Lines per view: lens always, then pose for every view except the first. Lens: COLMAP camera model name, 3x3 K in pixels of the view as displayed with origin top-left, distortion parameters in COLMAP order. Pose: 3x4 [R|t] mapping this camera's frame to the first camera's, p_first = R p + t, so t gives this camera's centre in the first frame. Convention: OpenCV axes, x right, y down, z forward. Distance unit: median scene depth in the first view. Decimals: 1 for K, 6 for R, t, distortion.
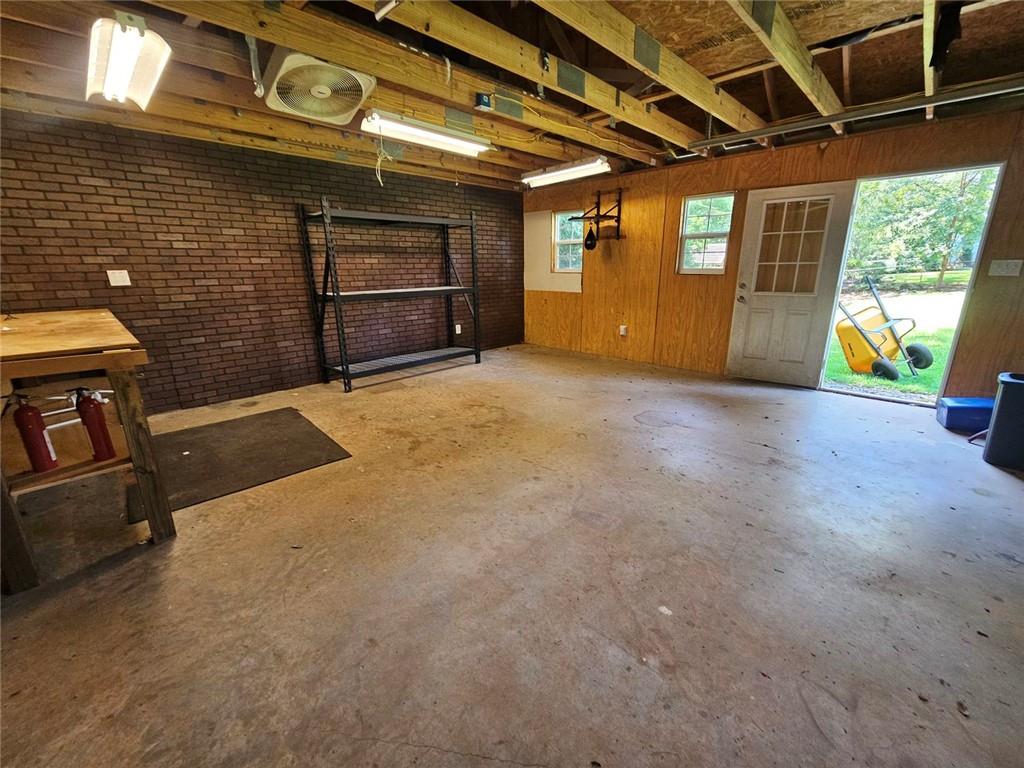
lens RADIAL K [[422.0, 0, 513.0], [0, 422.0, 383.7], [0, 0, 1]] dist [-0.001487, 0.000011]
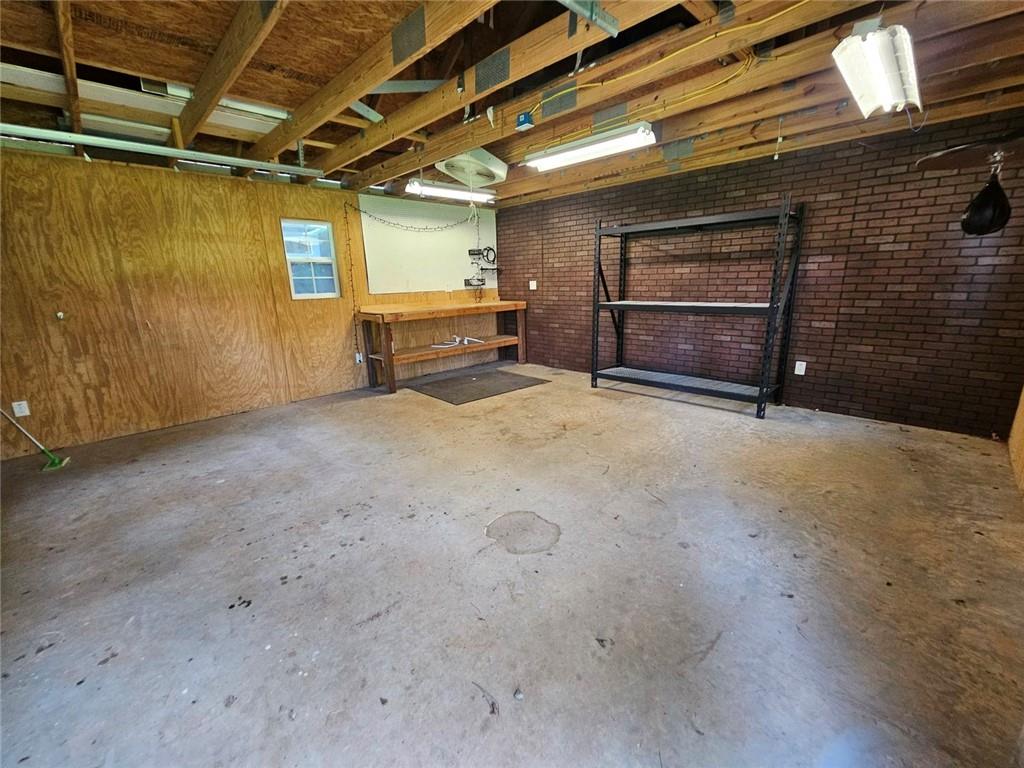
lens RADIAL K [[422.0, 0, 512.7], [0, 422.0, 382.6], [0, 0, 1]] dist [-0.001487, 0.000011]
pose [[-0.010179, 0.247010, -0.968960, 0.759256], [-0.243012, 0.939348, 0.242014, -0.228972], [0.969970, 0.237932, 0.050465, 0.769227]]
